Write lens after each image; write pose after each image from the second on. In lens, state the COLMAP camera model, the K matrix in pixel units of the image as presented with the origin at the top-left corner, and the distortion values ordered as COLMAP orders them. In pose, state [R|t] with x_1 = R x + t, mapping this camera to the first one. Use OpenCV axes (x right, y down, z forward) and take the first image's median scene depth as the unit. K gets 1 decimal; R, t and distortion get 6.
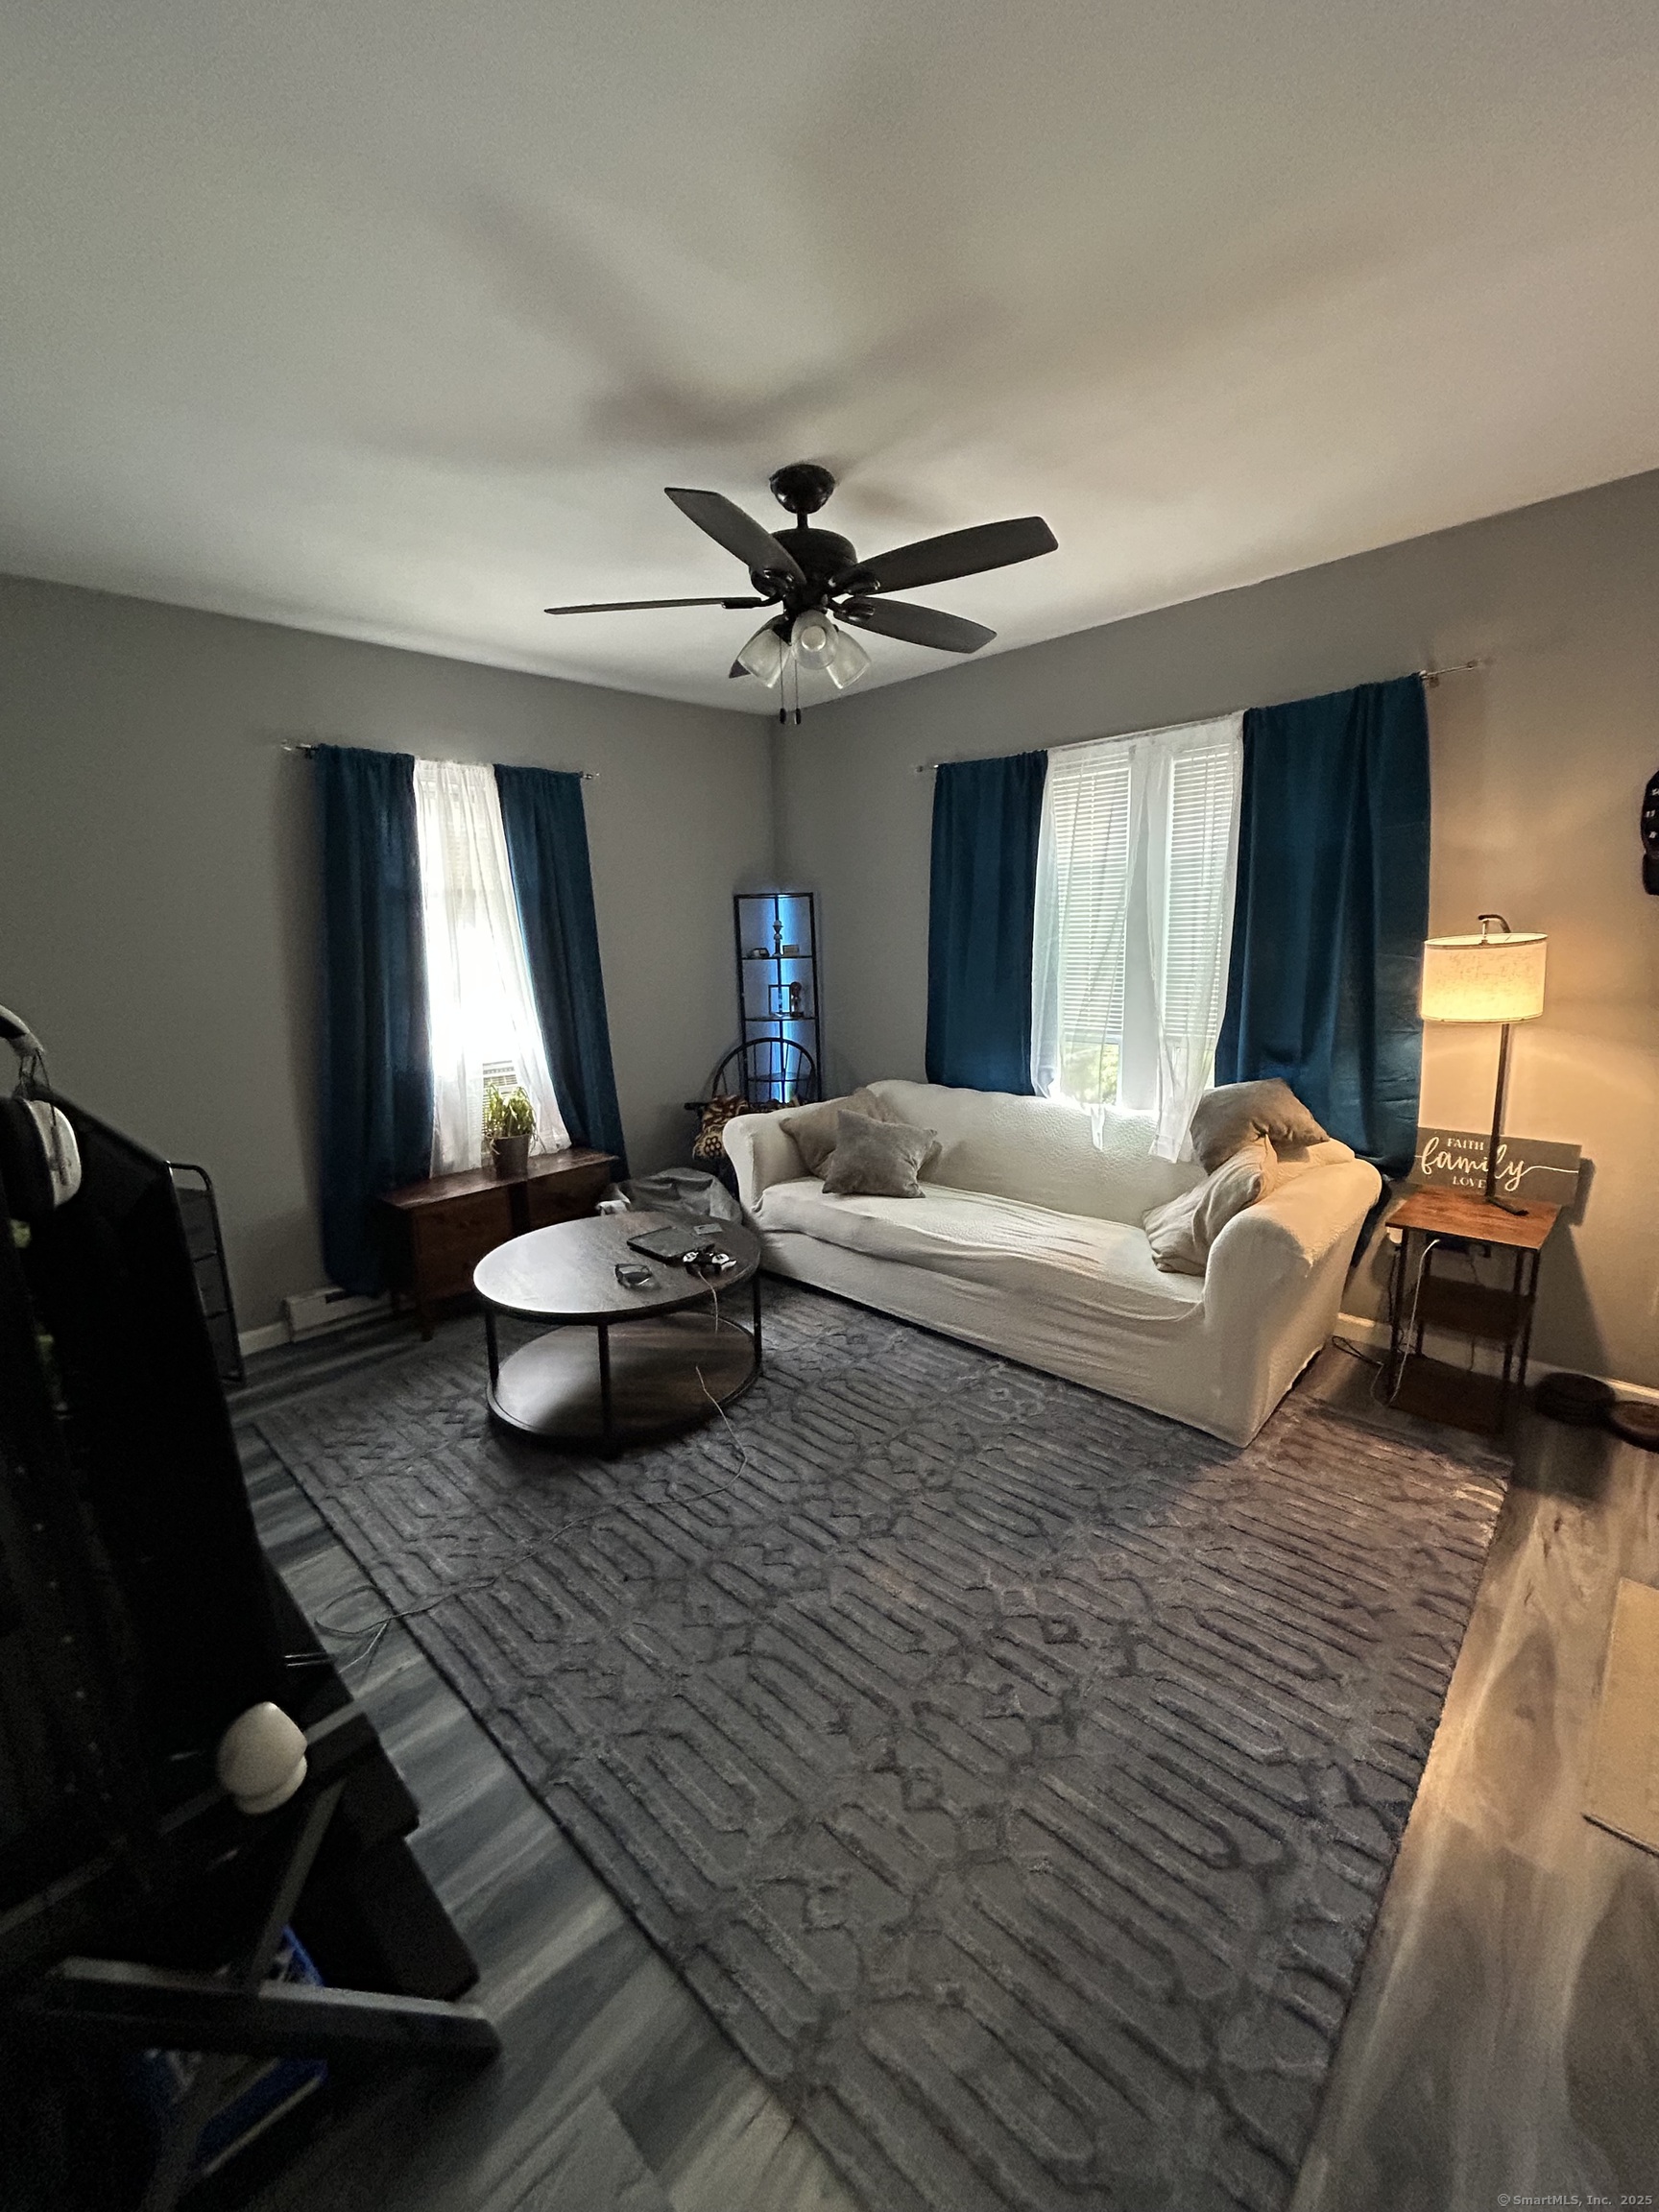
lens RADIAL K [[894.4, 0, 831.4], [0, 894.4, 1101.0], [0, 0, 1]] dist [0.000775, -0.000501]
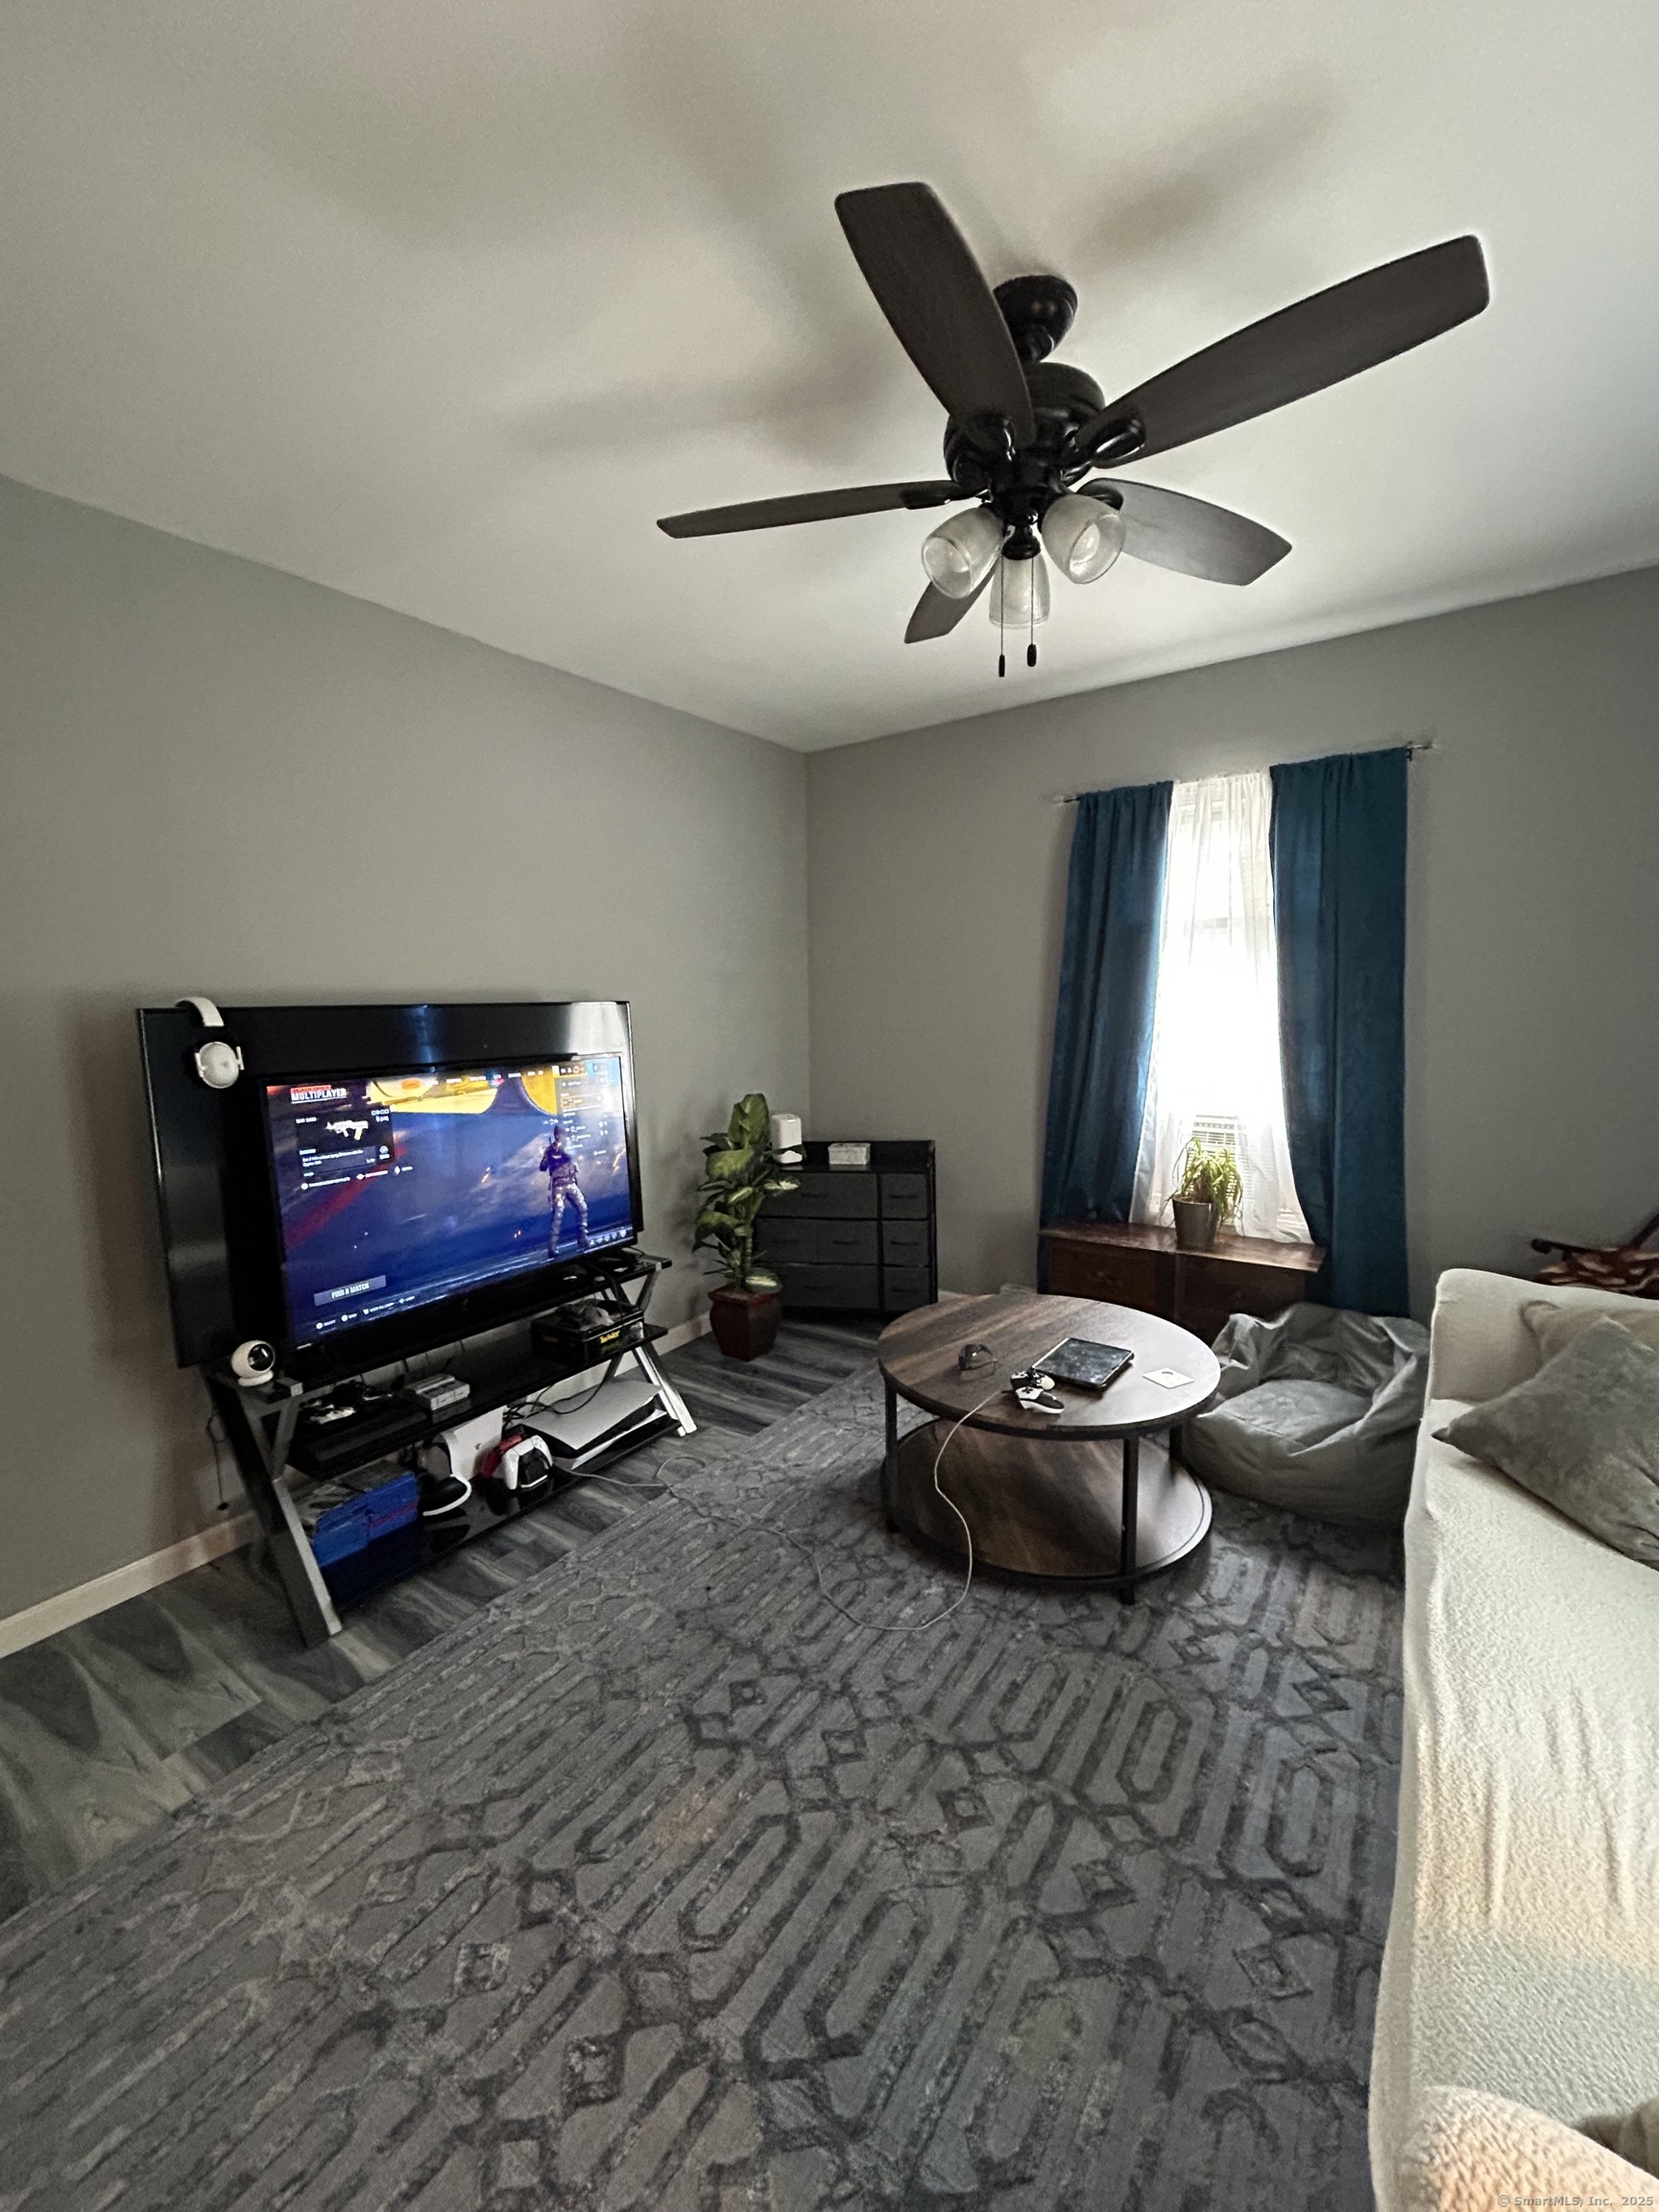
lens RADIAL K [[894.4, 0, 833.0], [0, 894.4, 1100.5], [0, 0, 1]] dist [0.000775, -0.000501]
pose [[0.163170, 0.135589, -0.977237, 0.449019], [-0.175884, 0.978642, 0.106416, -0.093101], [0.970794, 0.154516, 0.183533, 0.532689]]
